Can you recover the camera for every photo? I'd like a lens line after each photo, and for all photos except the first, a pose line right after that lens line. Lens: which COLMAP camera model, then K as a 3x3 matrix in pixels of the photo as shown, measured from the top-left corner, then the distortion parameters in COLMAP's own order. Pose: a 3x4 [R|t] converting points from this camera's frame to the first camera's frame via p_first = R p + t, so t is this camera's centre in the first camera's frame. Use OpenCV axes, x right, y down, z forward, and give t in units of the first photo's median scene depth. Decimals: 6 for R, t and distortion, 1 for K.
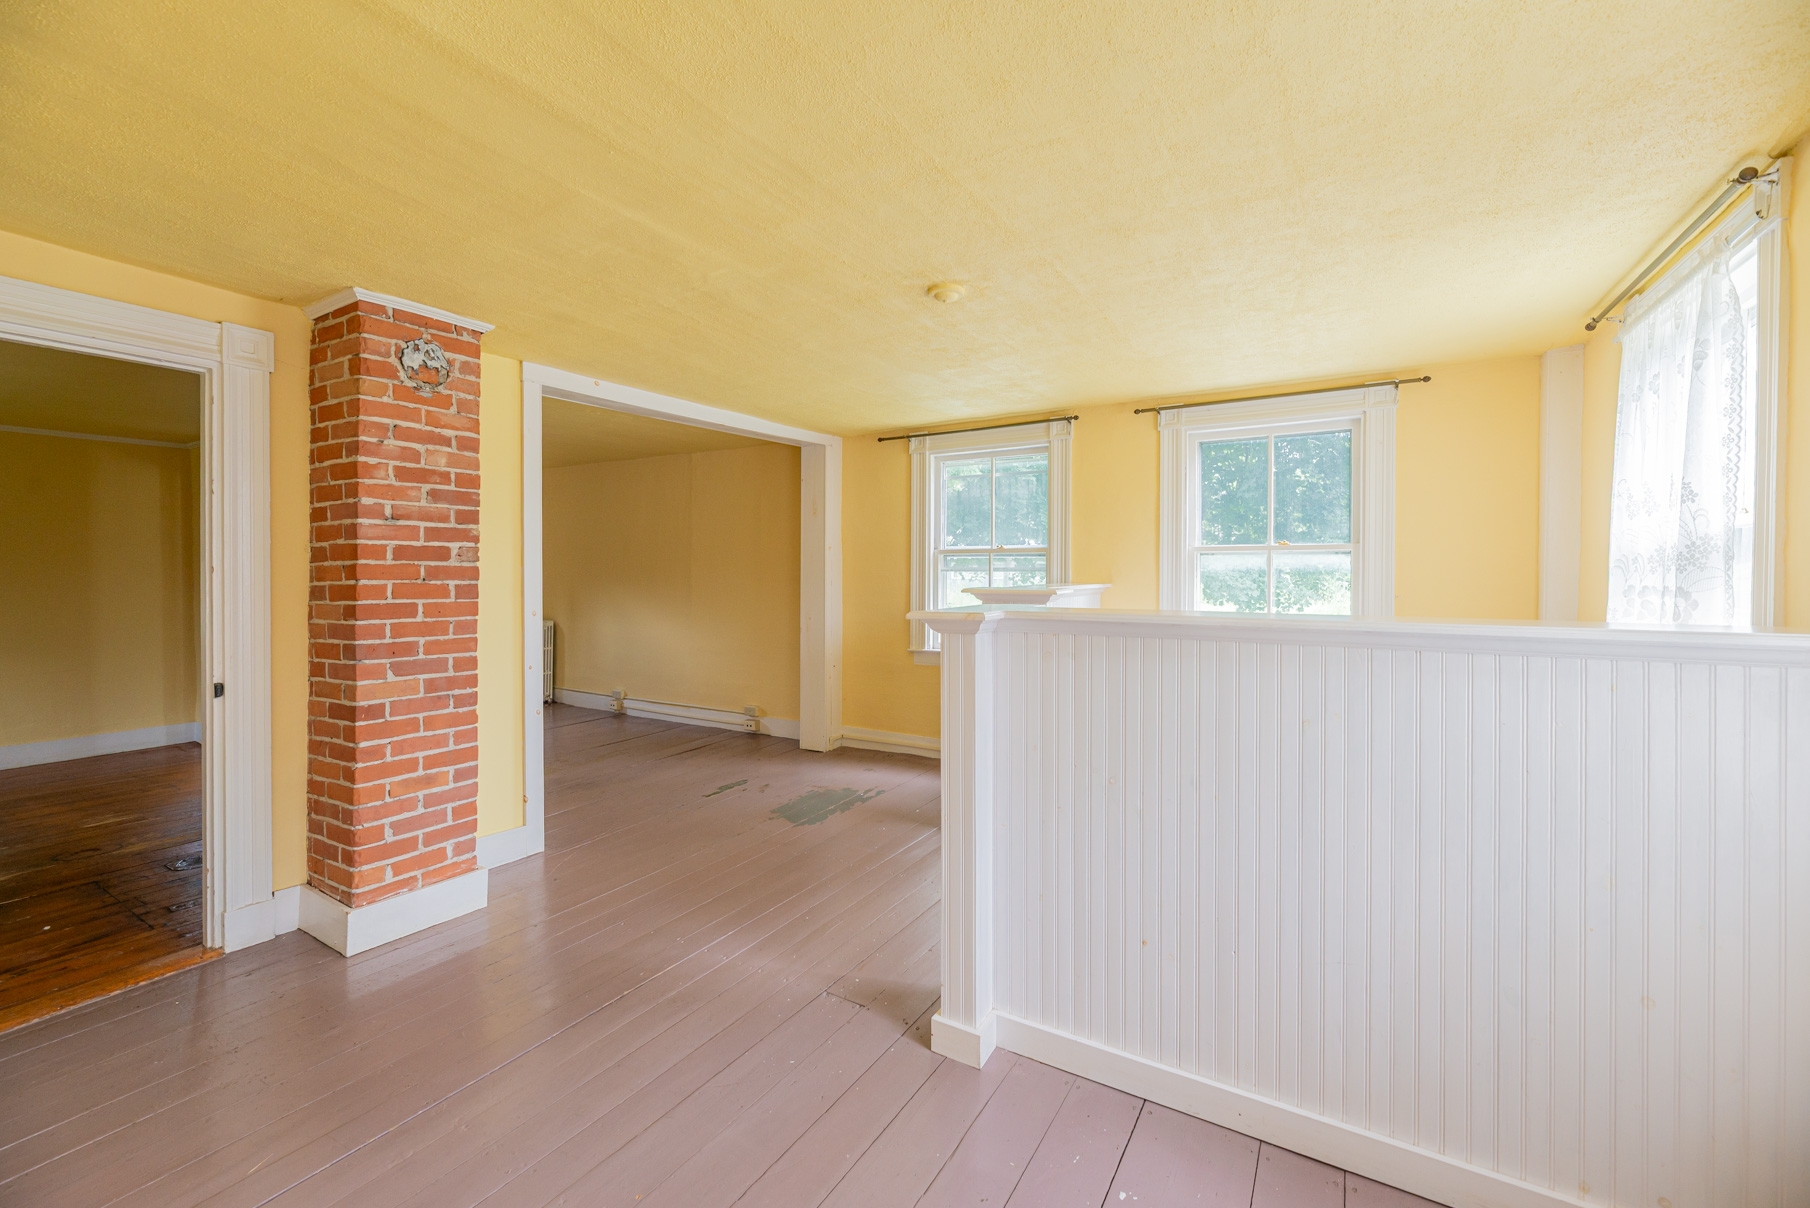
lens RADIAL K [[761.5, 0, 899.6], [0, 761.5, 583.4], [0, 0, 1]] dist [-0.000725, 0.000044]
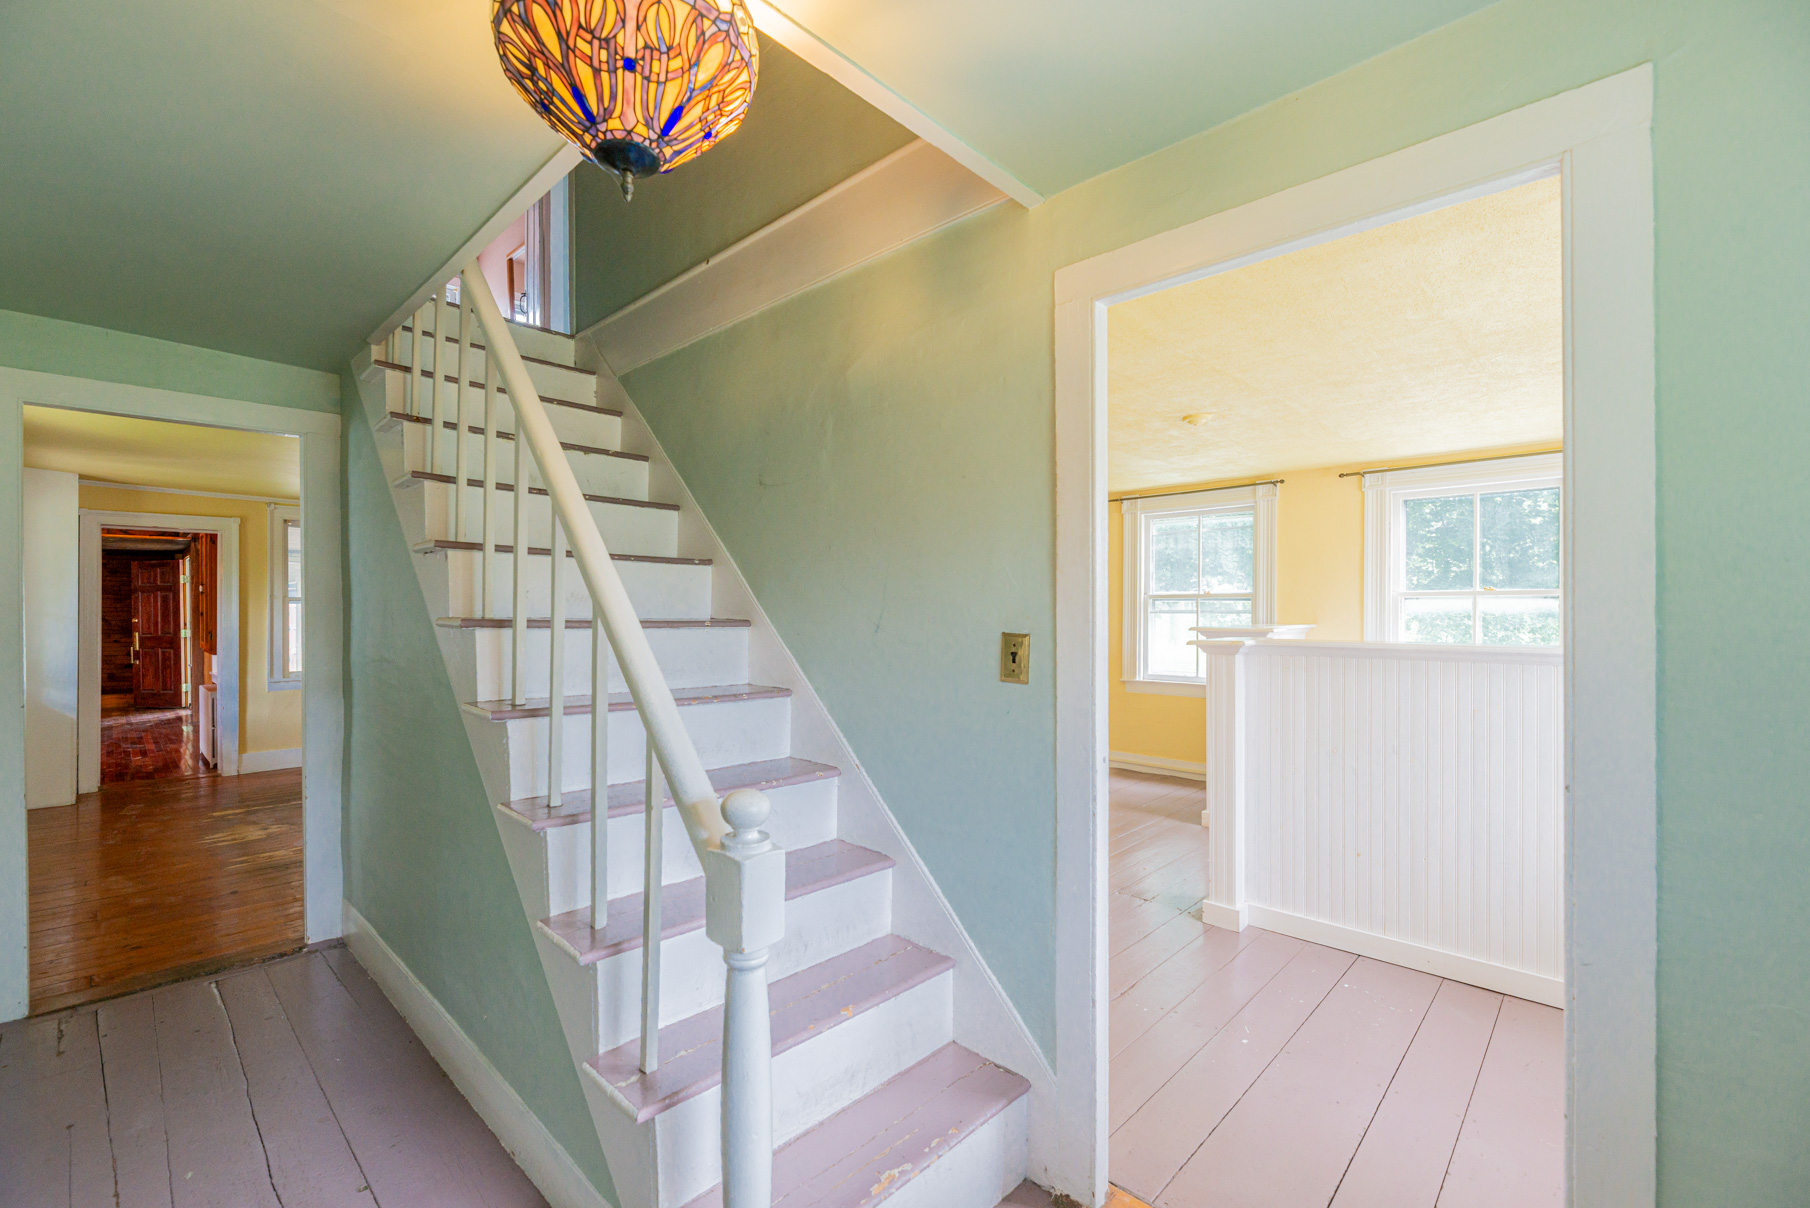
lens RADIAL K [[774.0, 0, 842.6], [0, 774.0, 617.4], [0, 0, 1]] dist [-0.001149, -0.000148]
pose [[0.967211, 0.002486, -0.253964, -0.122822], [-0.004908, 0.999948, -0.008905, 0.003815], [0.253928, 0.009859, 0.967173, -0.328763]]
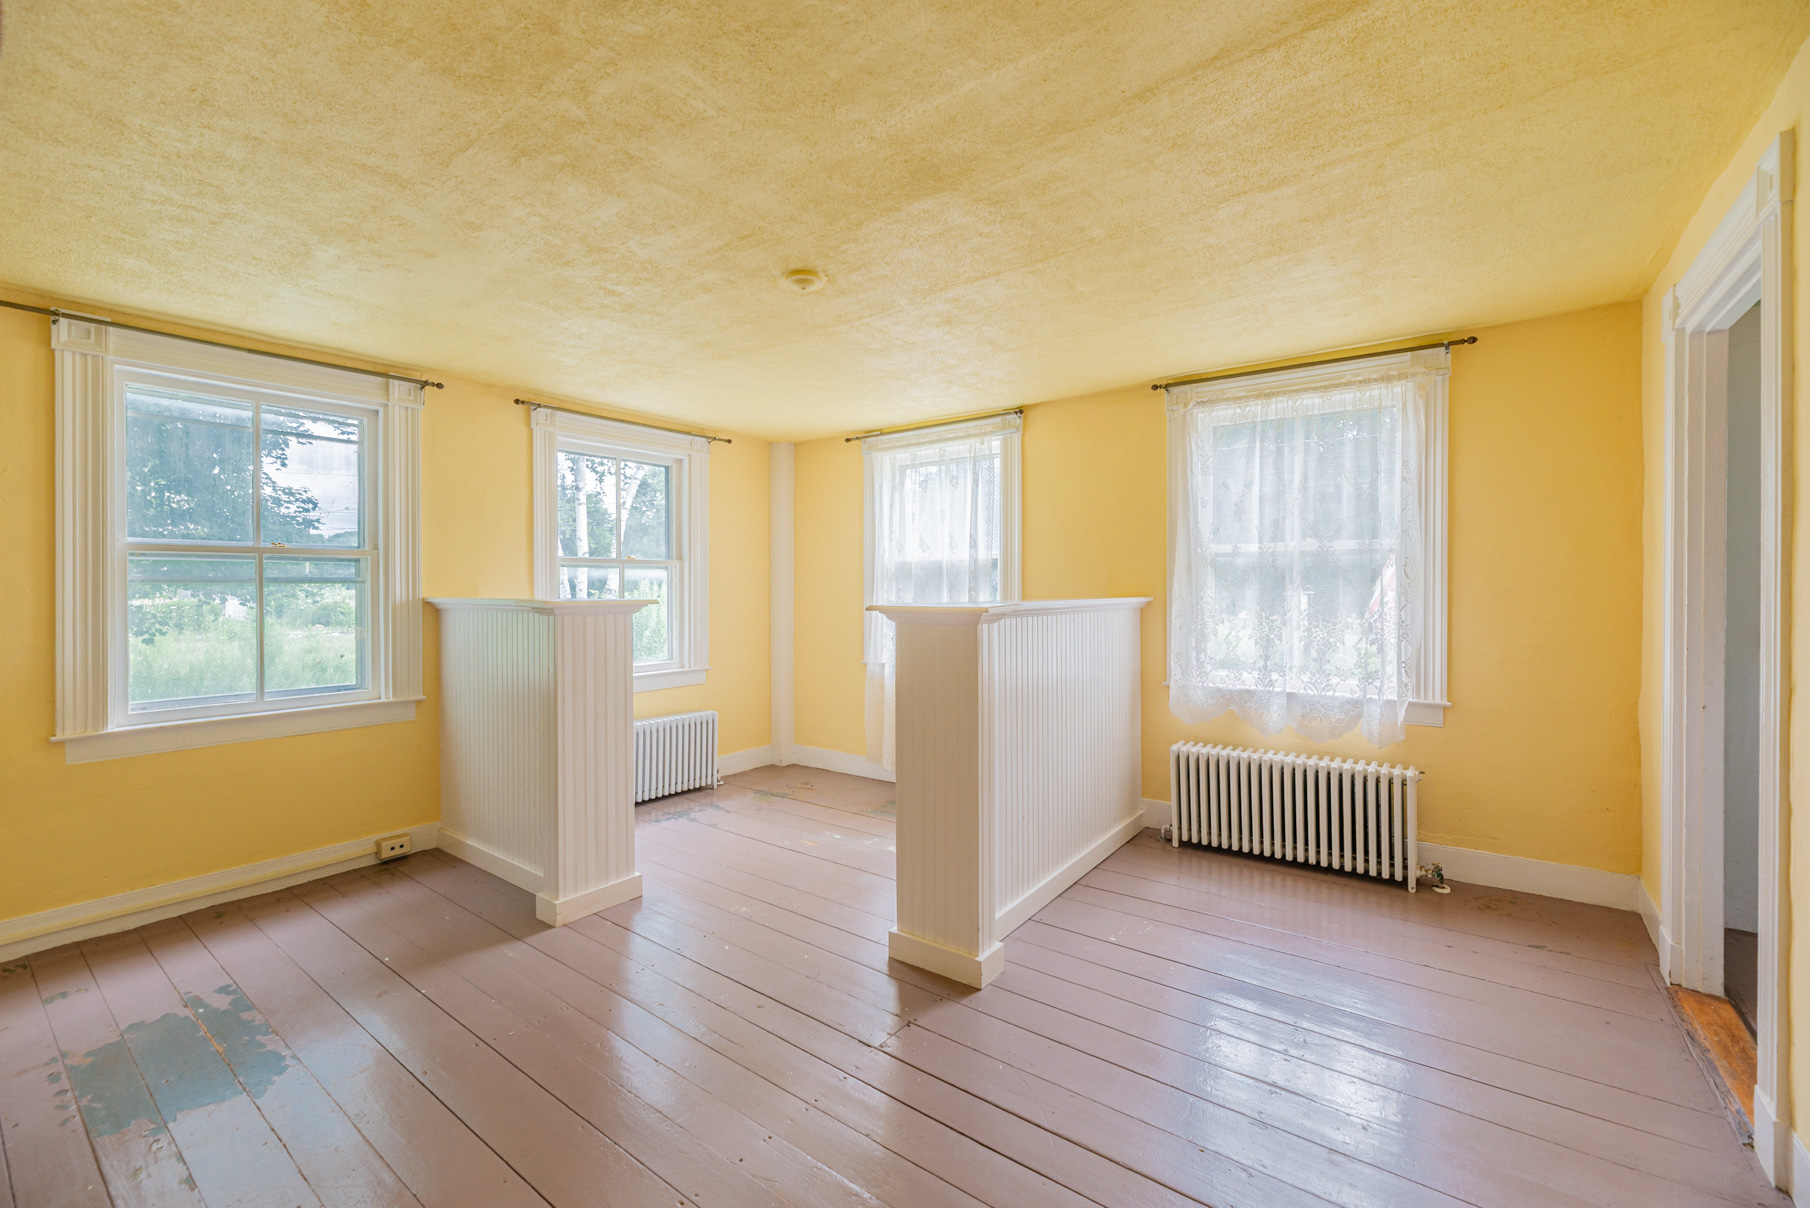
lens RADIAL K [[761.5, 0, 899.6], [0, 761.5, 583.4], [0, 0, 1]] dist [-0.000725, 0.000044]
pose [[0.109456, 0.003639, 0.993985, -0.518892], [0.030255, 0.999518, -0.006990, 0.005771], [-0.993531, 0.030838, 0.109293, 0.470688]]
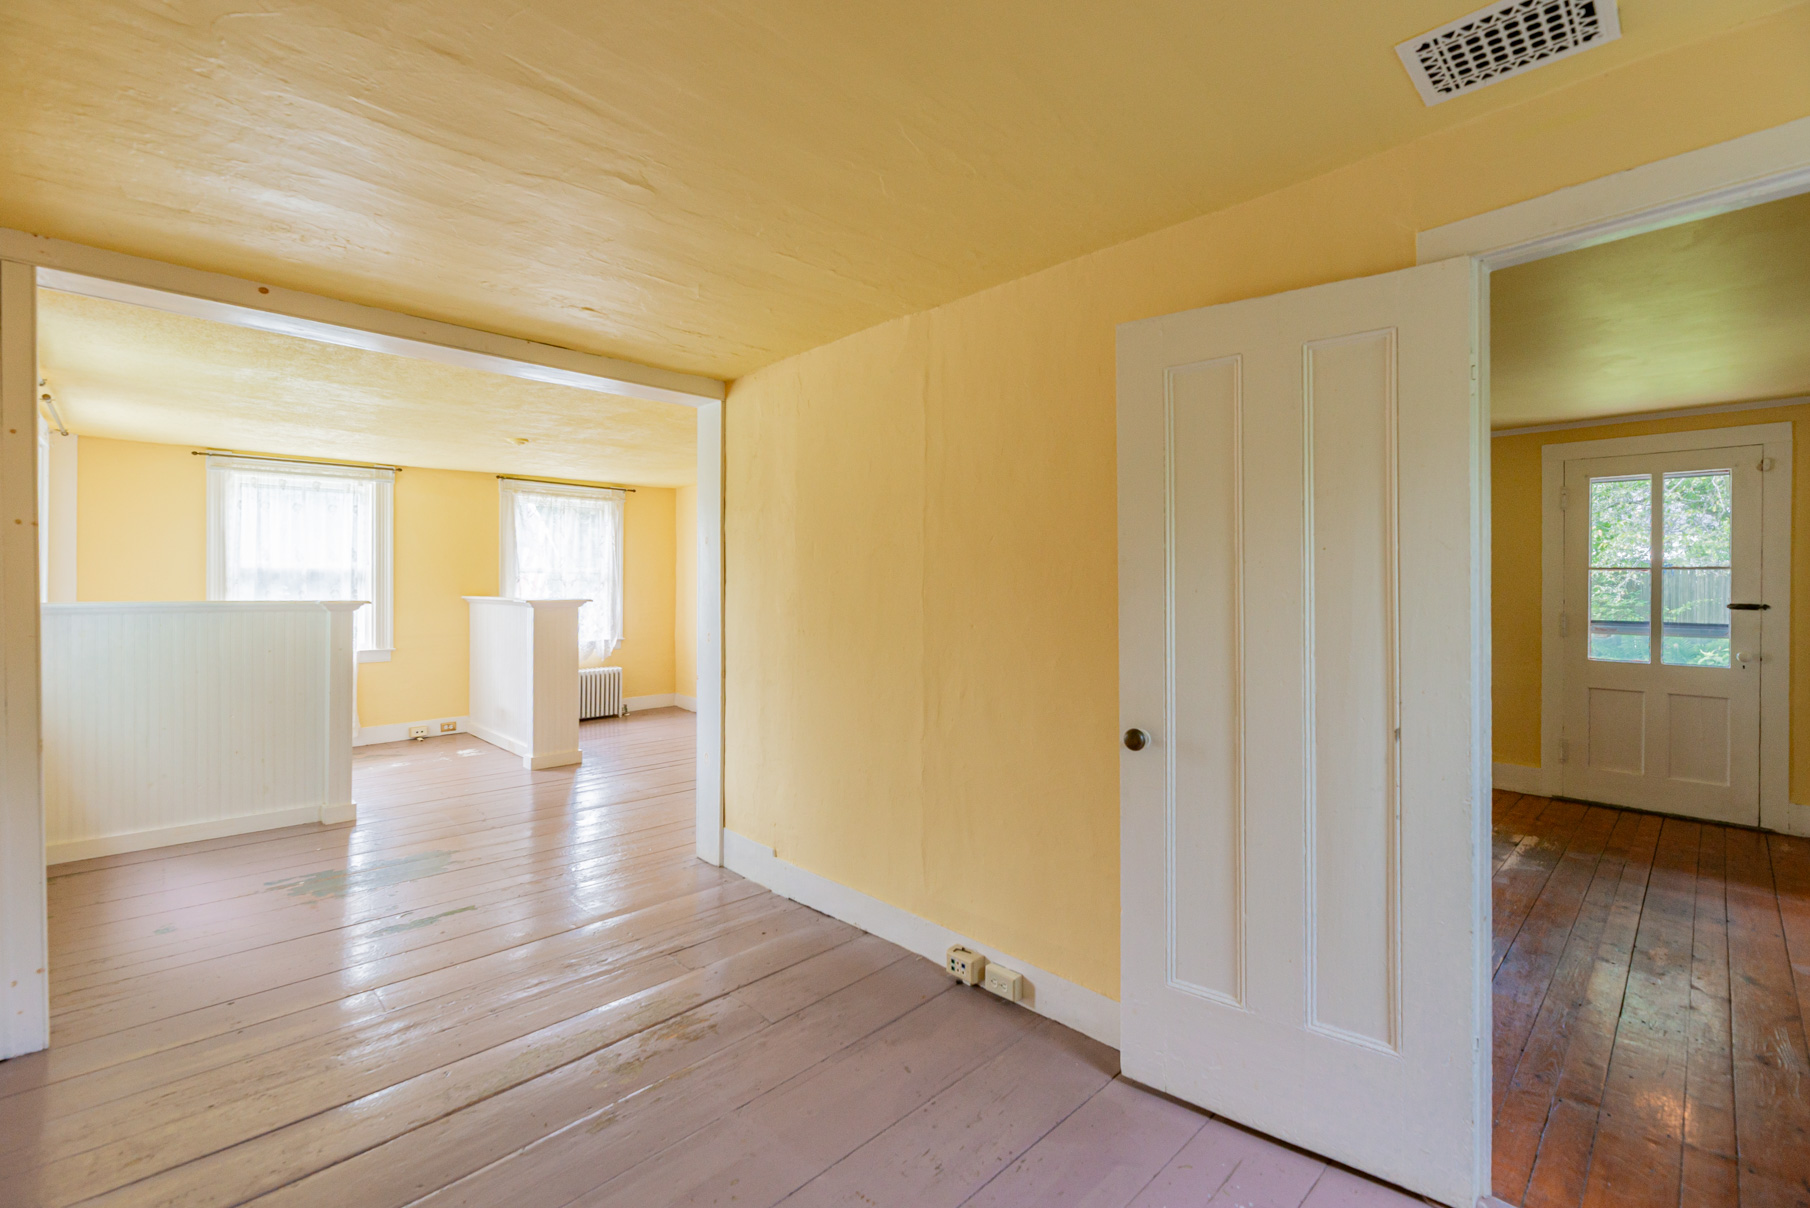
lens RADIAL K [[761.5, 0, 899.6], [0, 761.5, 583.4], [0, 0, 1]] dist [-0.000725, 0.000044]
pose [[-0.962604, -0.001884, 0.270905, -0.830157], [0.004054, 0.999764, 0.021359, -0.031754], [-0.270881, 0.021659, -0.962369, 1.576194]]
